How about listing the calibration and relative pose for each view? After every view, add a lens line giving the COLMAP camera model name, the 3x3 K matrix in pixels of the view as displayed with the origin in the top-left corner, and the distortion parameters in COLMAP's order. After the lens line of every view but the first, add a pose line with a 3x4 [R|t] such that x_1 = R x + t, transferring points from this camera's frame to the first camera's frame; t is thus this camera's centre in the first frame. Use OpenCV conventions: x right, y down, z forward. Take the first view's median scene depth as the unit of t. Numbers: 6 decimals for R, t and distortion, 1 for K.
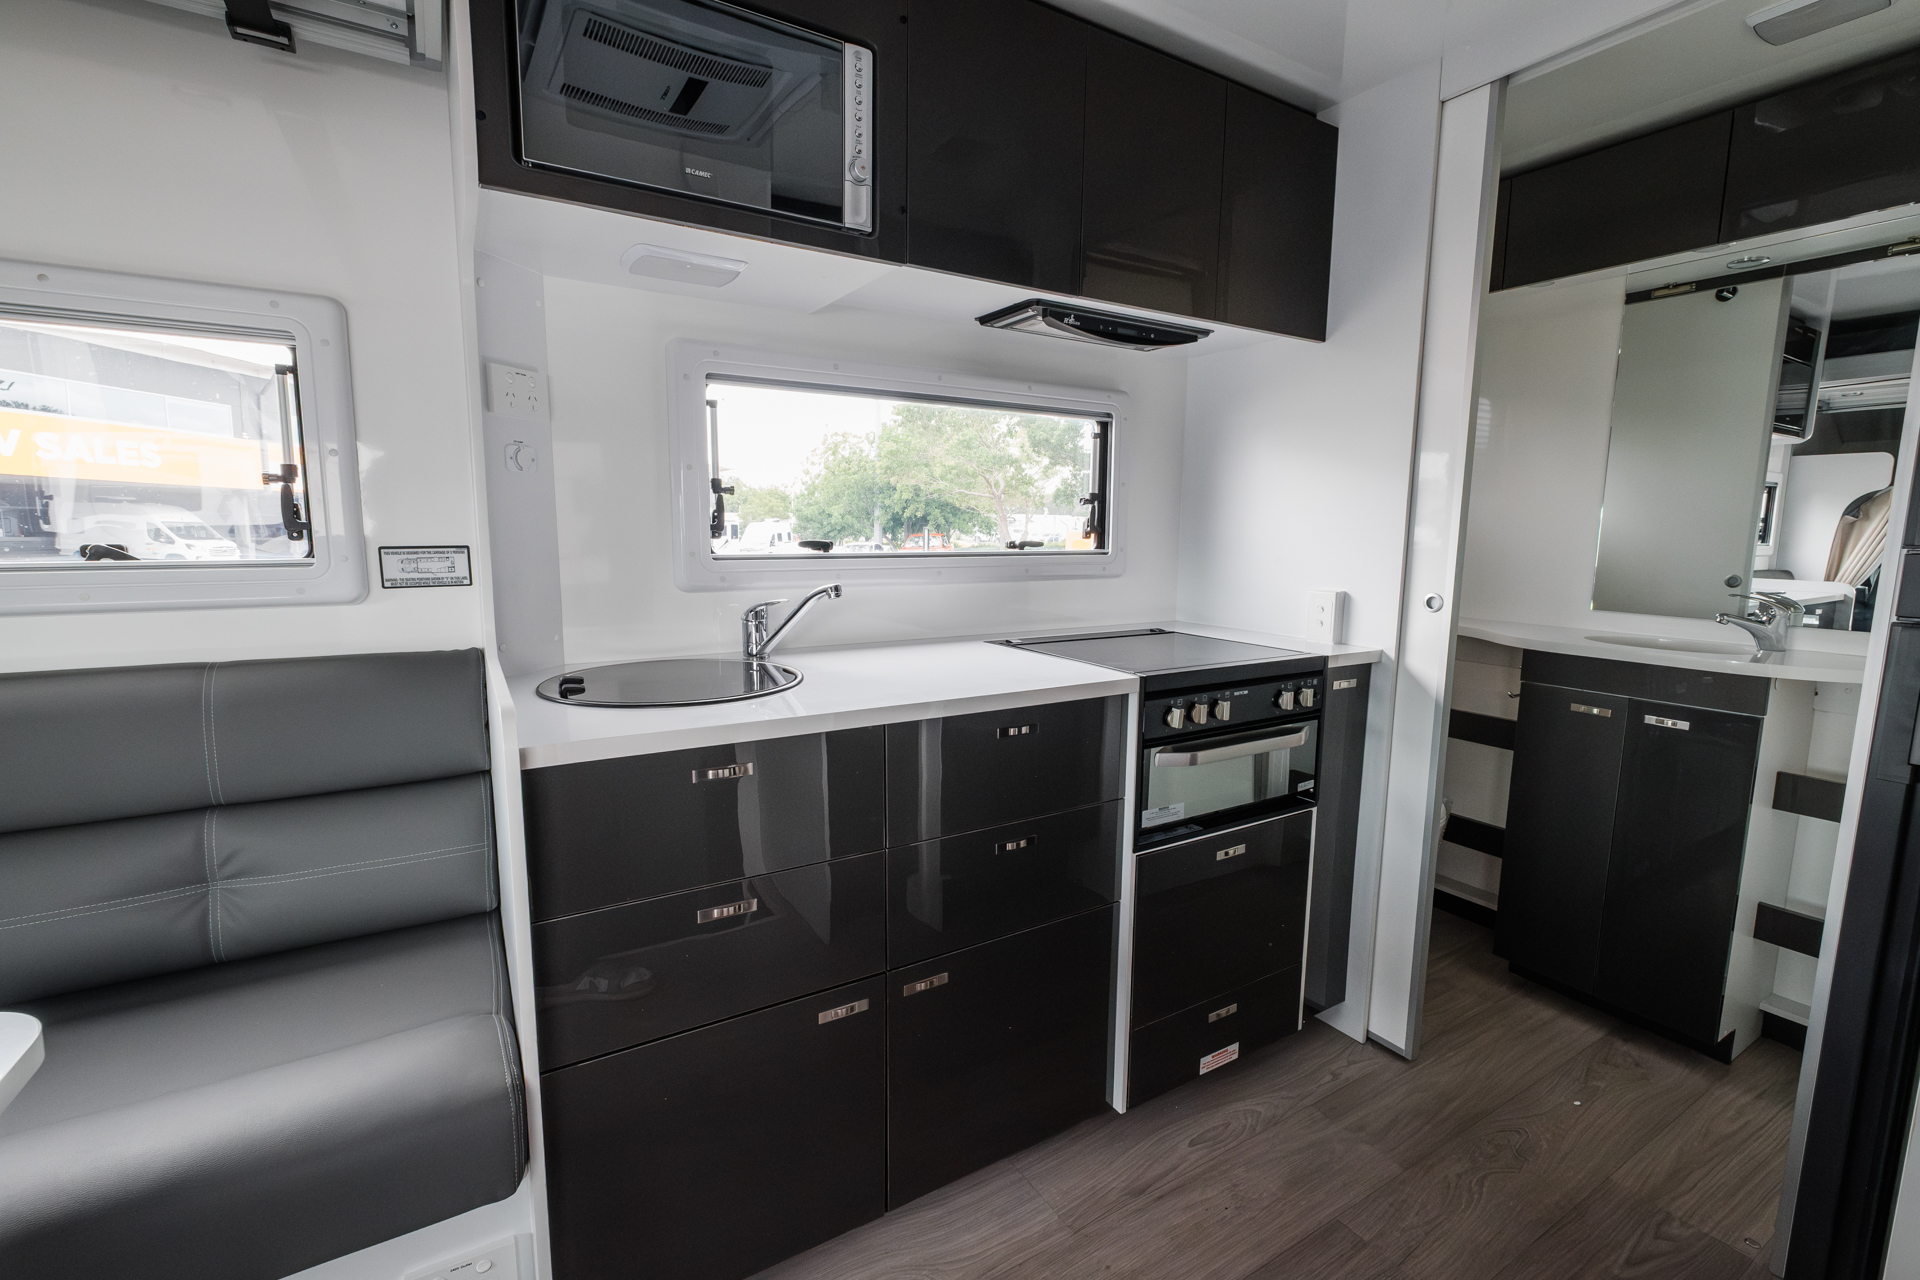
lens RADIAL K [[830.4, 0, 968.7], [0, 830.4, 642.1], [0, 0, 1]] dist [-0.003746, -0.001111]
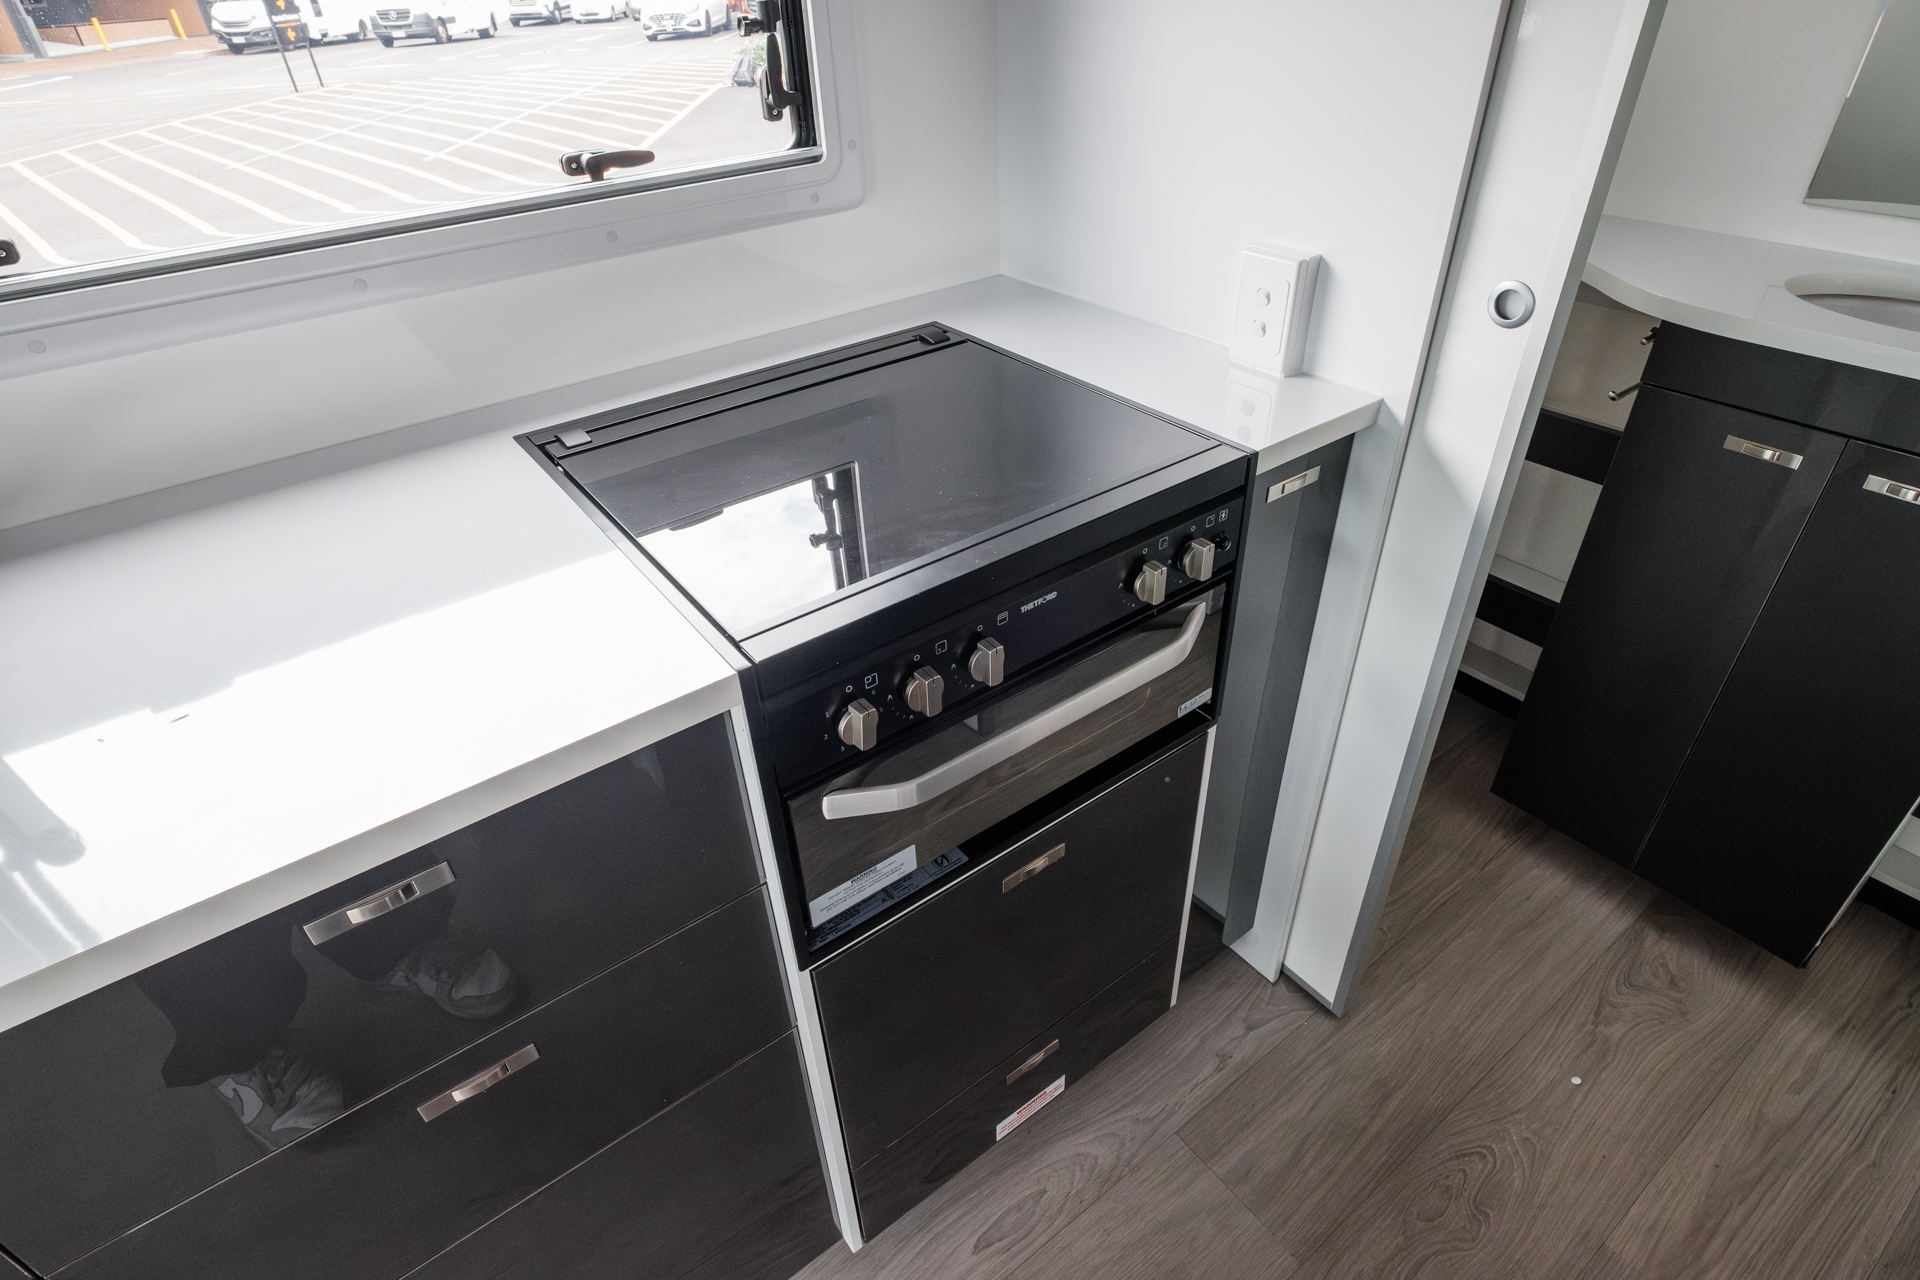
lens RADIAL K [[1005.3, 0, 959.6], [0, 1005.3, 643.5], [0, 0, 1]] dist [-0.002267, 0.000482]
pose [[0.995122, -0.086489, 0.047451, 0.226890], [0.055515, 0.888572, 0.455367, -0.136753], [-0.081548, -0.450511, 0.889039, 0.461700]]
